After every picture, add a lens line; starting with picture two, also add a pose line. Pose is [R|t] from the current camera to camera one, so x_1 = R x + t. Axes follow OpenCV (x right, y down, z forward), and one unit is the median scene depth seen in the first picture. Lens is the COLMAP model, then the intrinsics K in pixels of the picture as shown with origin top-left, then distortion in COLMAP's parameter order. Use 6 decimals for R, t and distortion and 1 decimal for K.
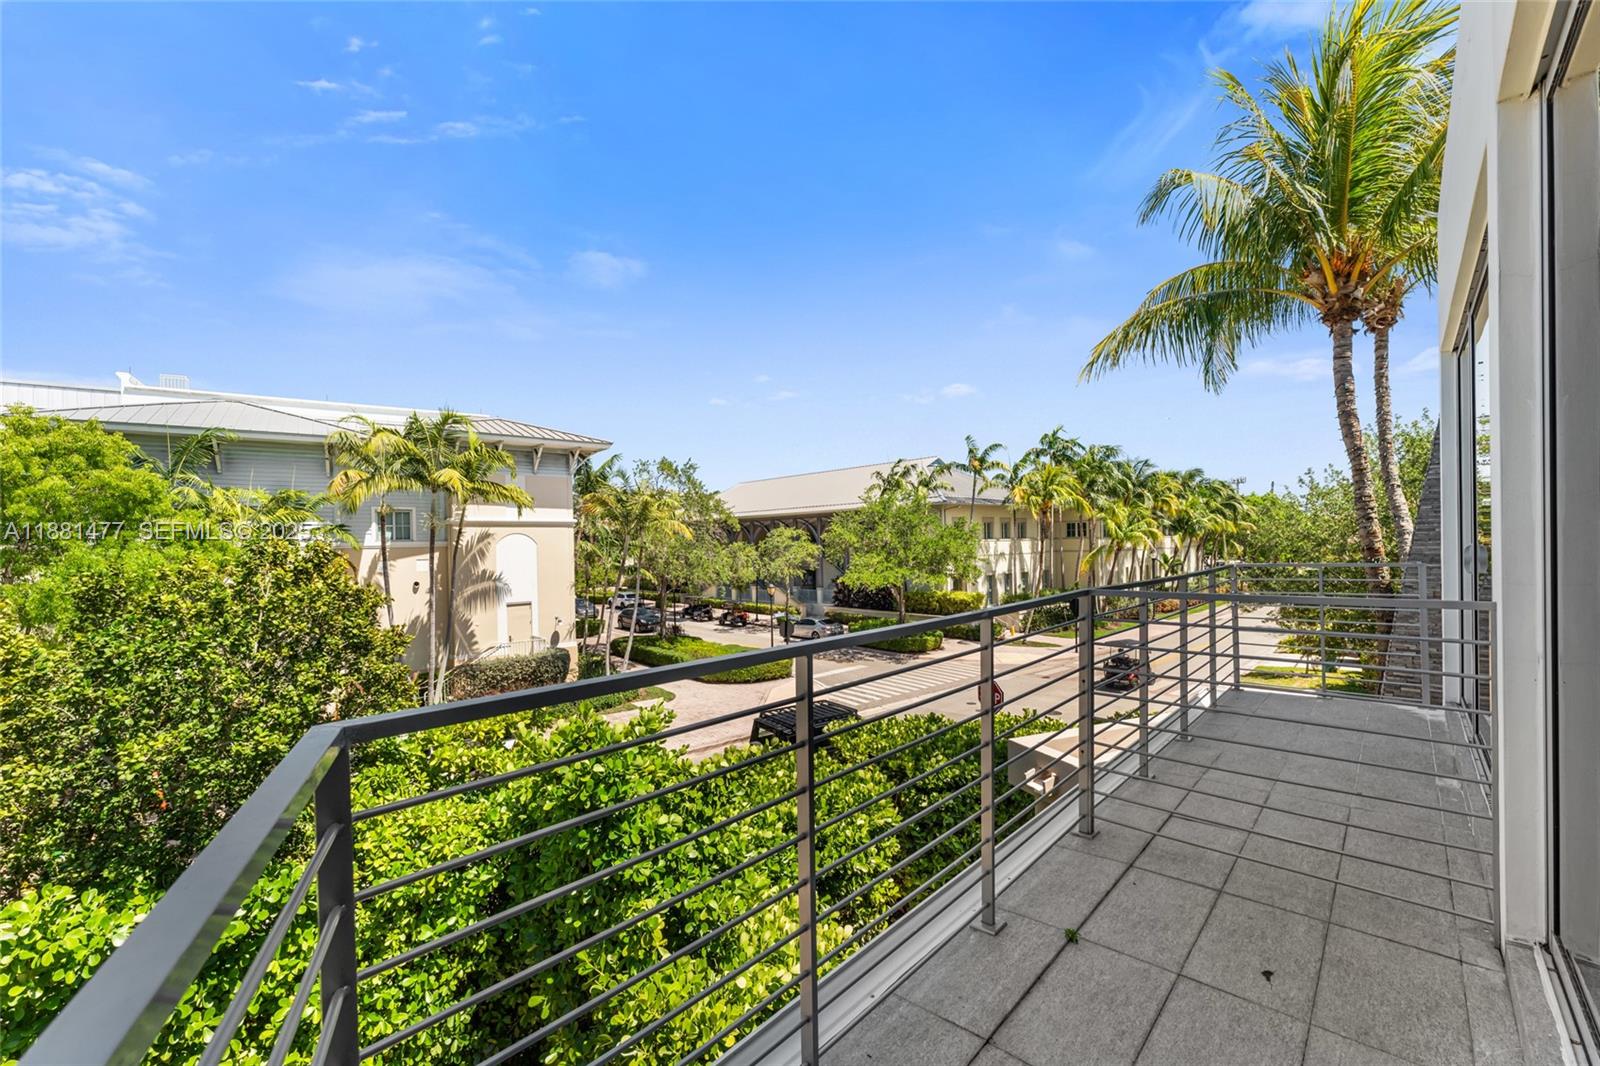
lens RADIAL K [[655.3, 0, 801.4], [0, 655.3, 547.2], [0, 0, 1]] dist [0.000643, -0.000259]
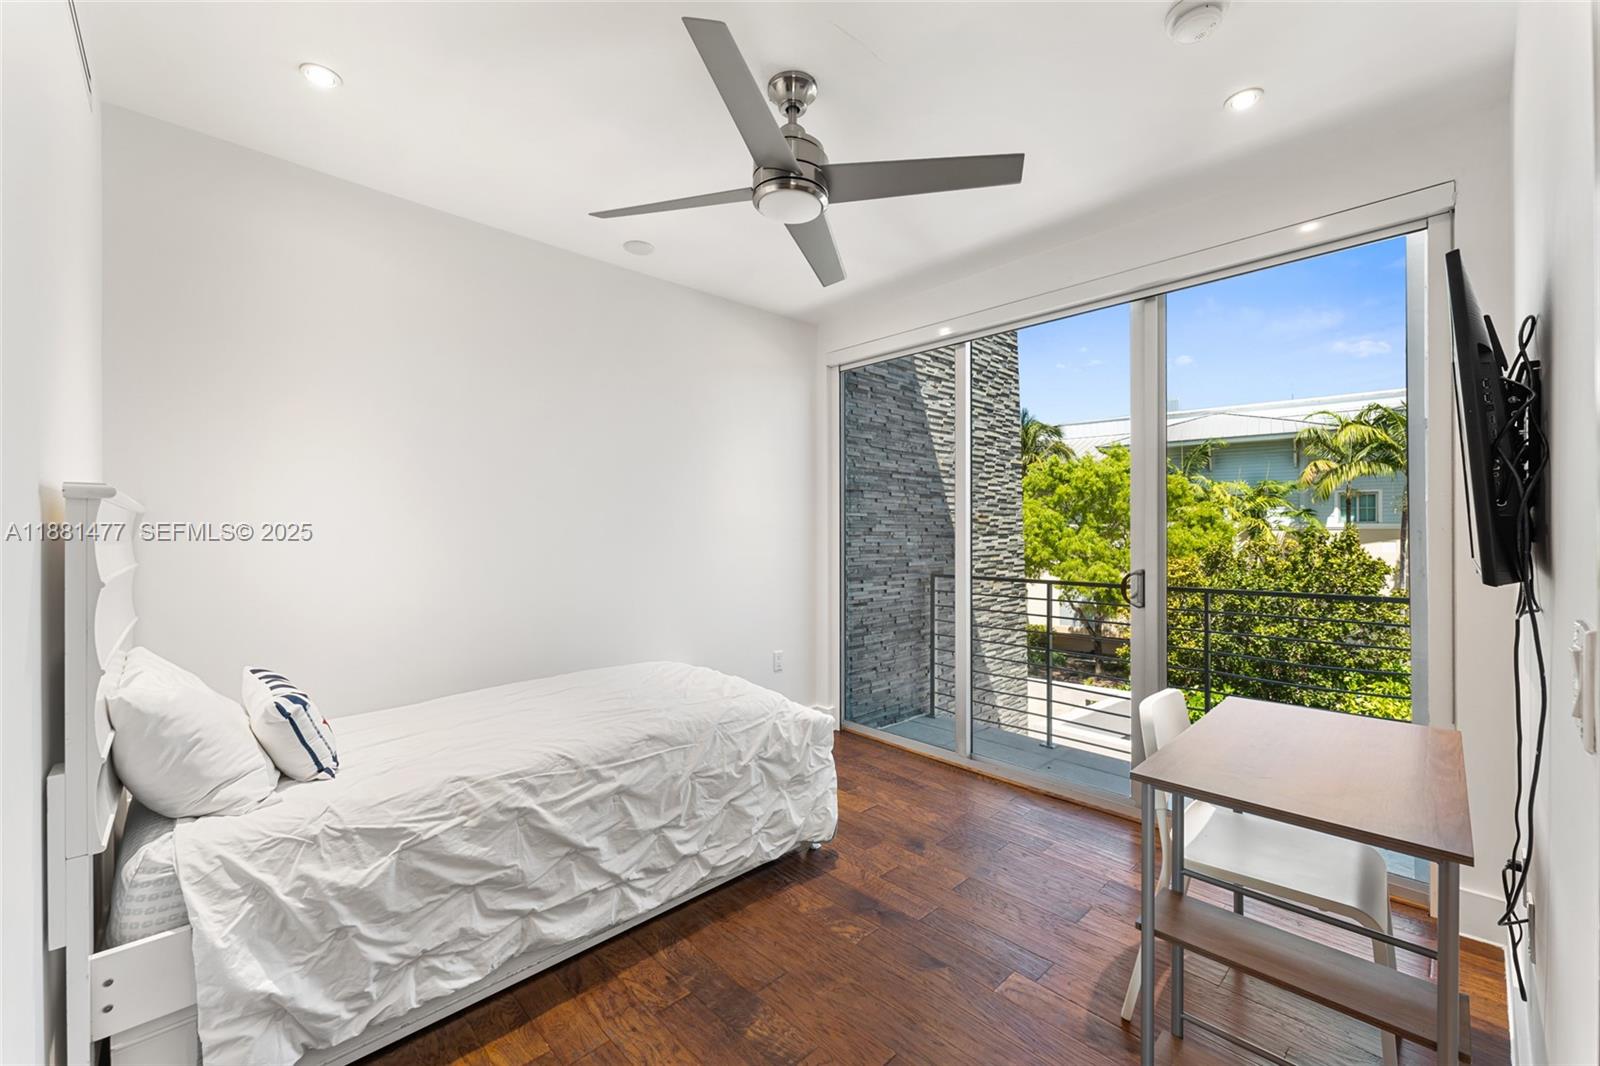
lens RADIAL K [[655.3, 0, 786.5], [0, 655.3, 524.8], [0, 0, 1]] dist [0.000643, -0.000259]
pose [[0.315187, 0.011875, -0.948955, 0.050638], [-0.012094, 0.999891, 0.008495, -0.002650], [0.948953, 0.008799, 0.315296, -0.117424]]
